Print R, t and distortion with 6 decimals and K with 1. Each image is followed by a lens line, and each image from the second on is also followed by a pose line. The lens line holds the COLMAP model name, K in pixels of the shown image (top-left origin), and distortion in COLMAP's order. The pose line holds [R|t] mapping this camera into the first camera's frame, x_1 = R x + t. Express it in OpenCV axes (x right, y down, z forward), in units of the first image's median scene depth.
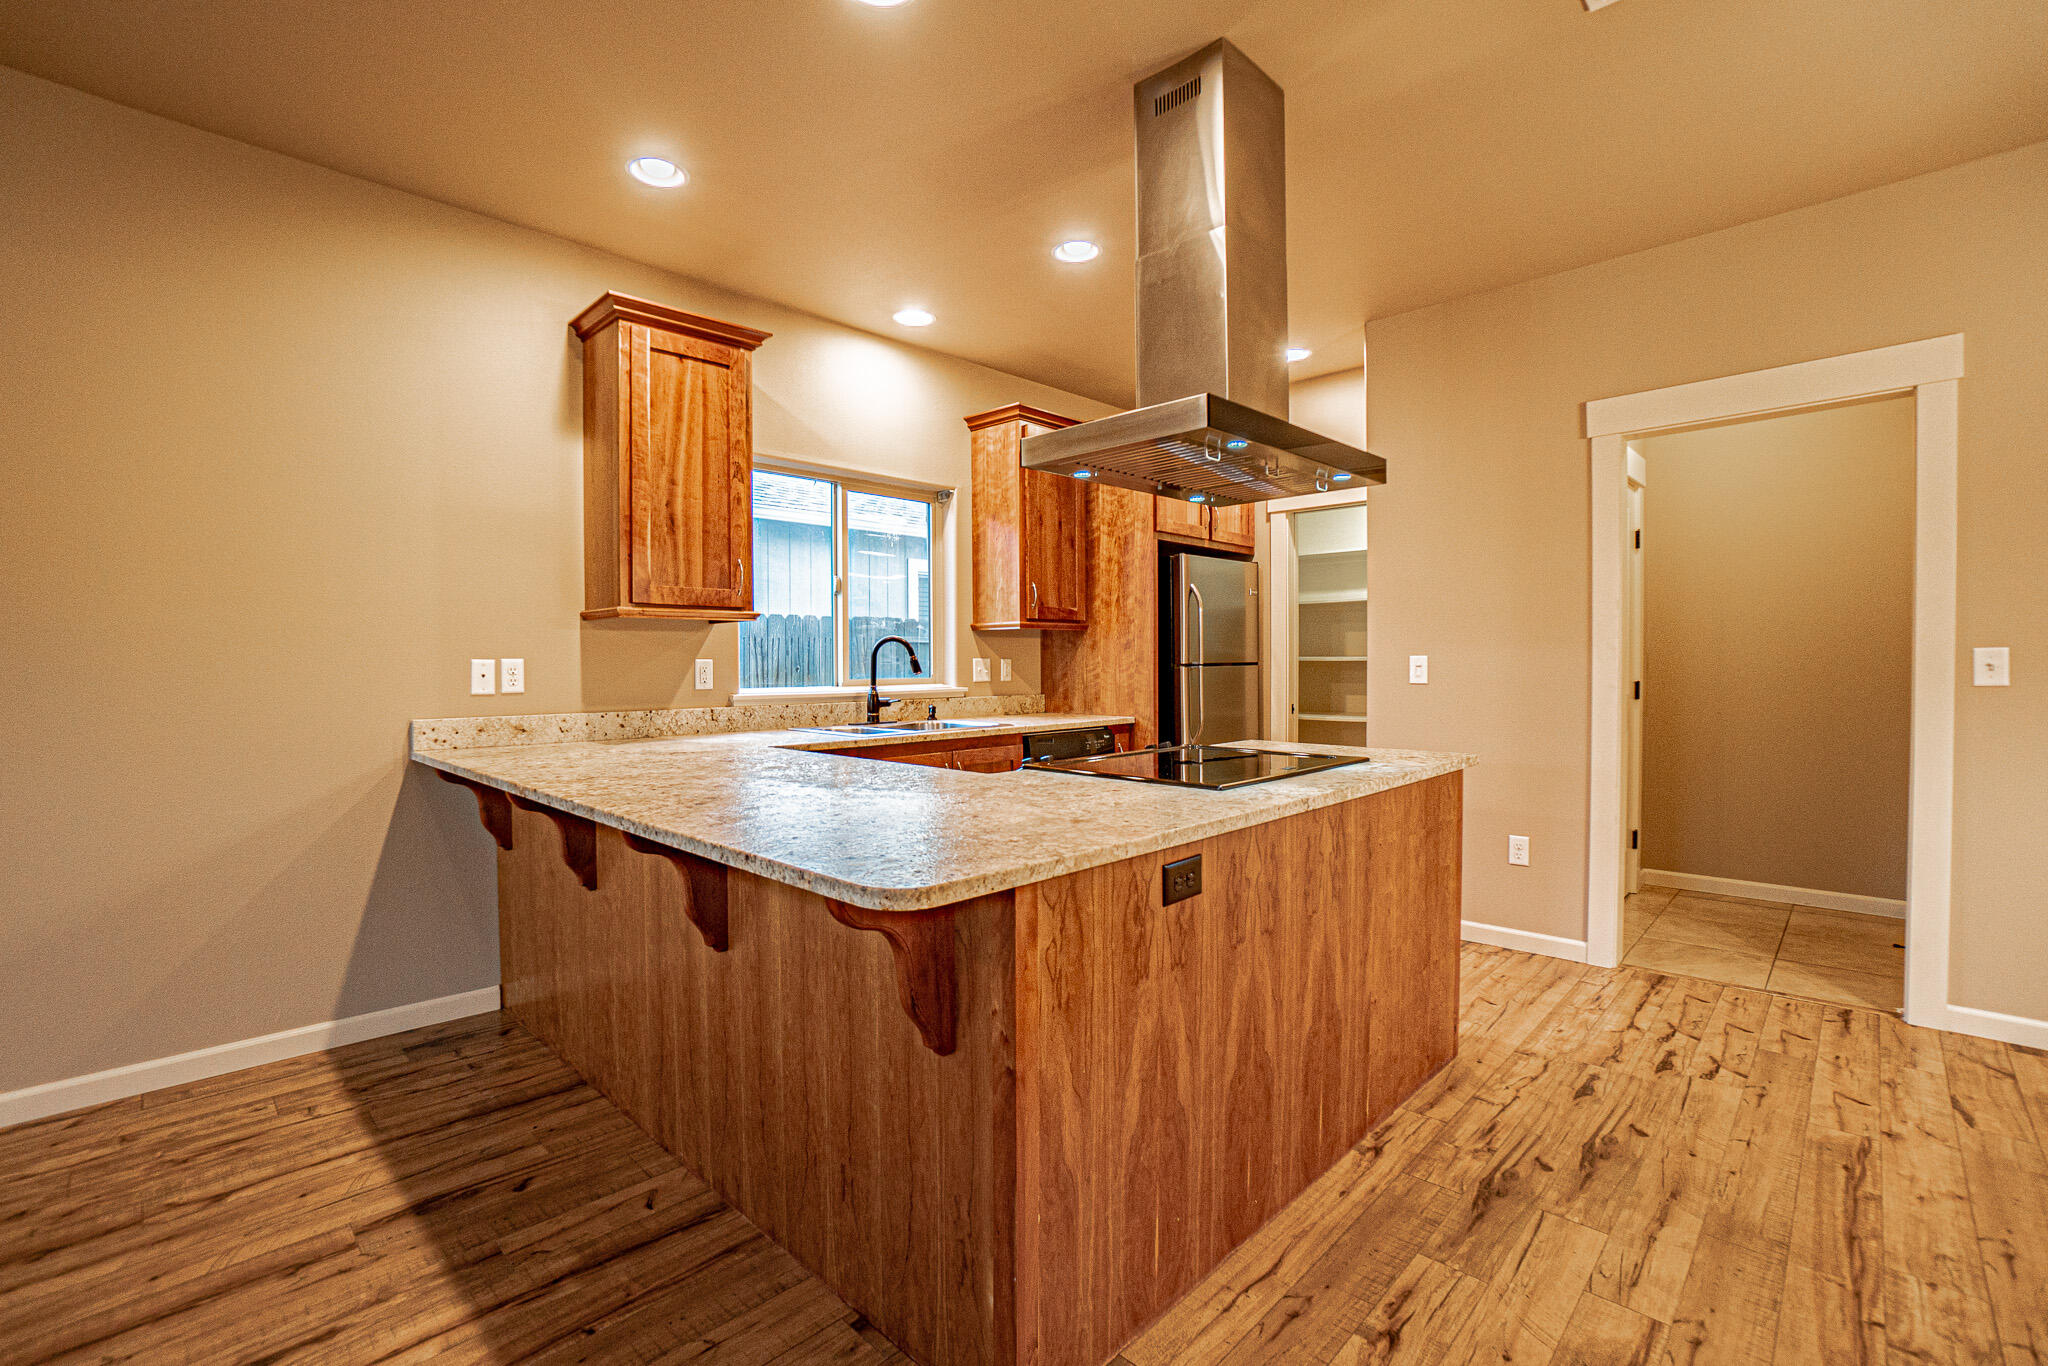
lens RADIAL K [[906.0, 0, 994.6], [0, 906.0, 673.9], [0, 0, 1]] dist [-0.033544, 0.001374]
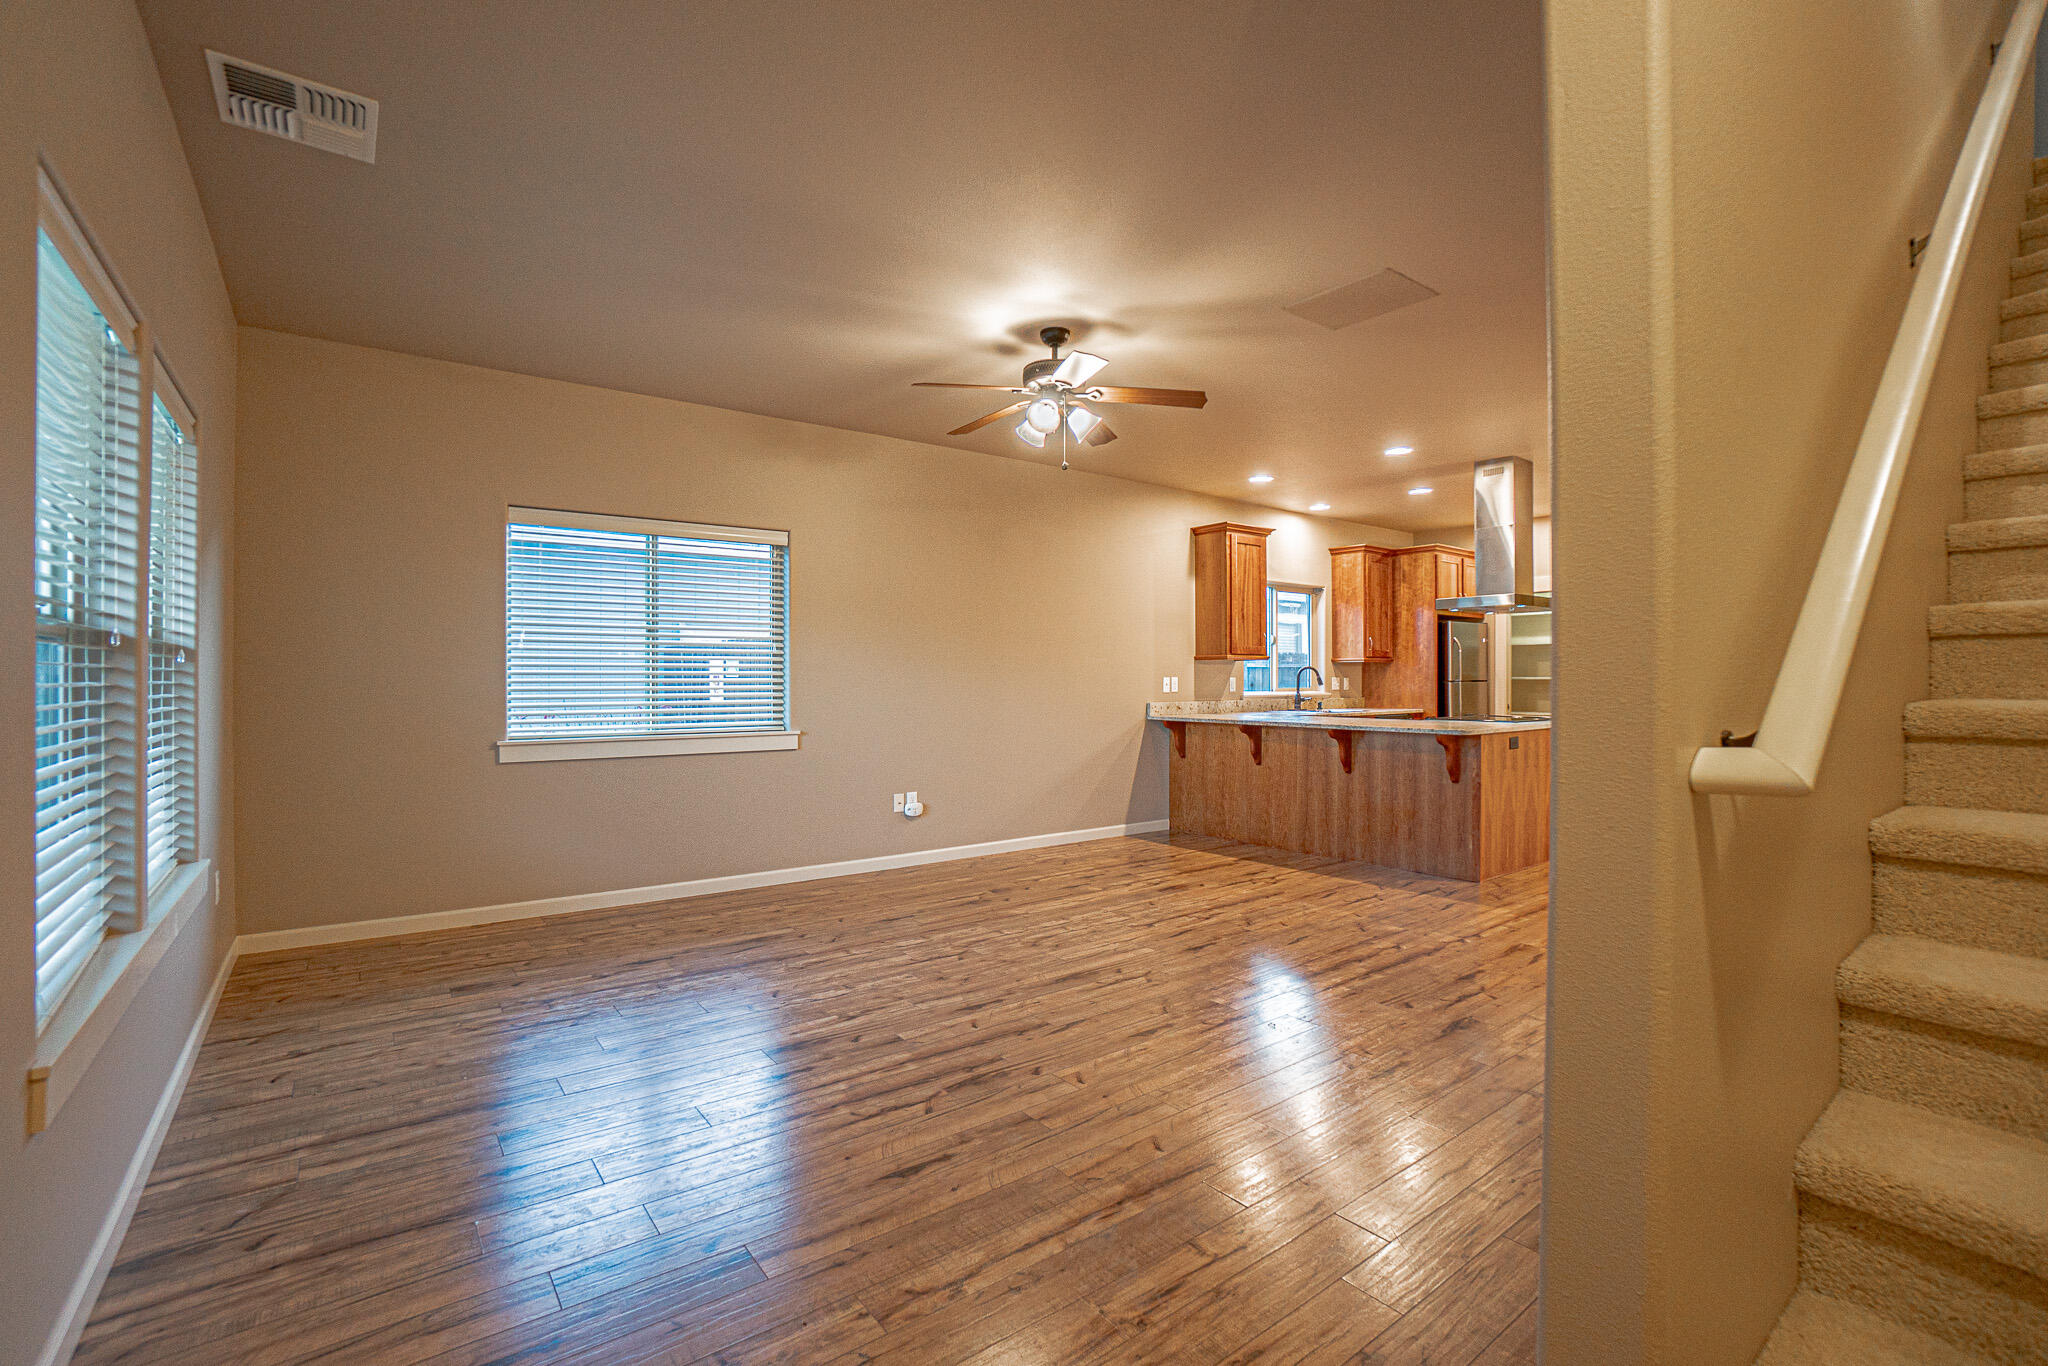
lens RADIAL K [[906.0, 0, 1024.0], [0, 906.0, 680.3], [0, 0, 1]] dist [-0.033544, 0.001374]
pose [[0.993158, 0.003834, -0.116713, -0.659980], [-0.005249, 0.999916, -0.011818, 0.020965], [0.116658, 0.012350, 0.993095, -1.381593]]
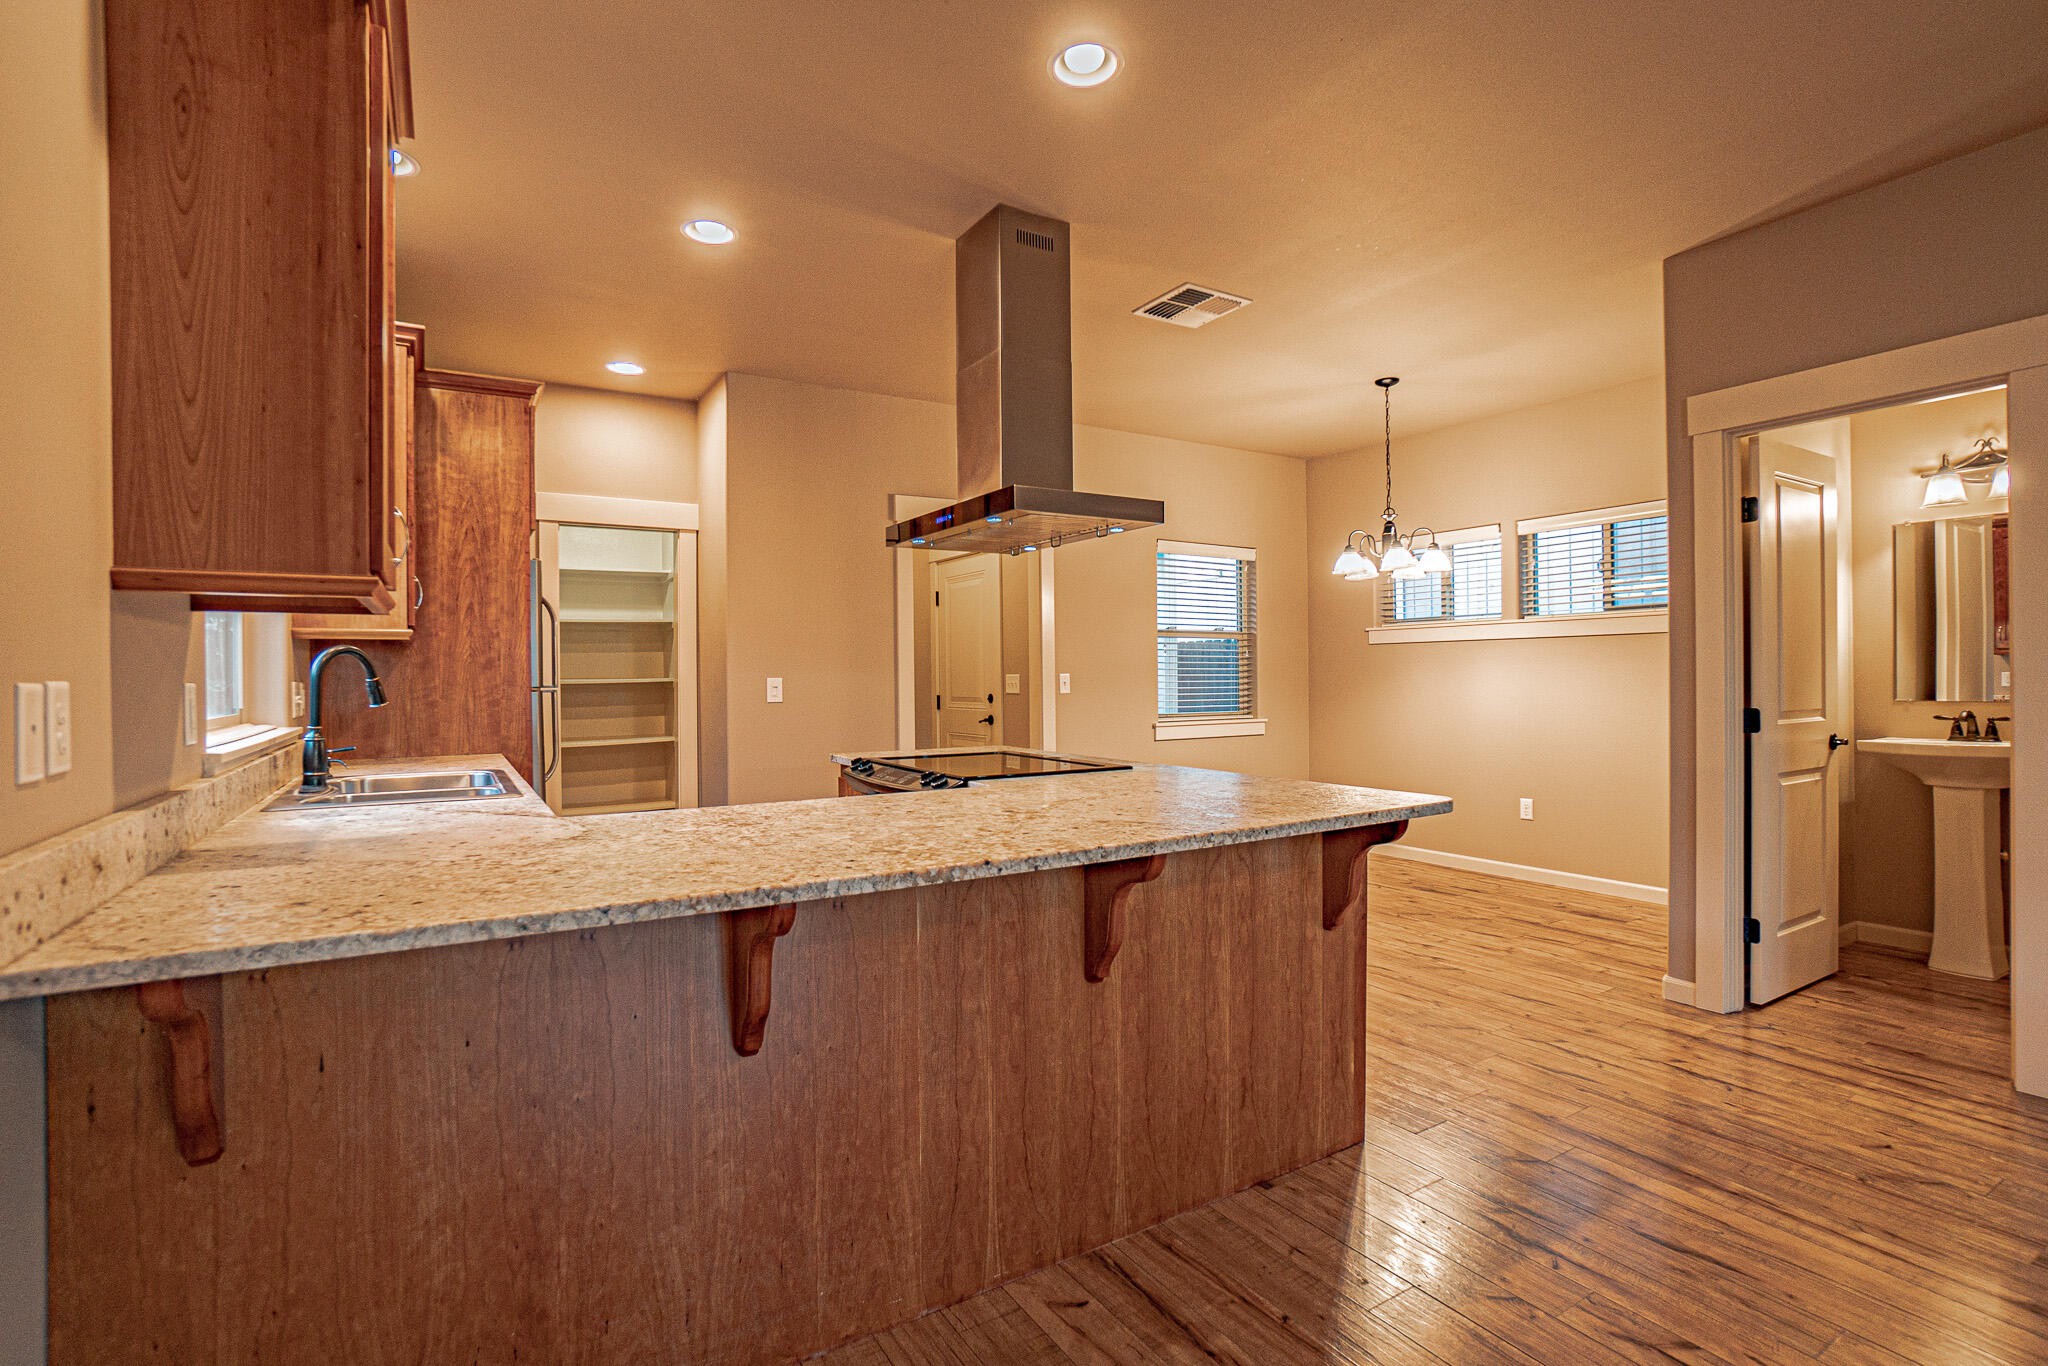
lens RADIAL K [[948.5, 0, 1025.2], [0, 948.5, 679.5], [0, 0, 1]] dist [-0.034074, 0.004597]
pose [[0.229049, 0.000196, 0.973415, -0.825513], [0.021281, 0.999760, -0.005209, -0.006994], [-0.973182, 0.021909, 0.228989, 0.530444]]
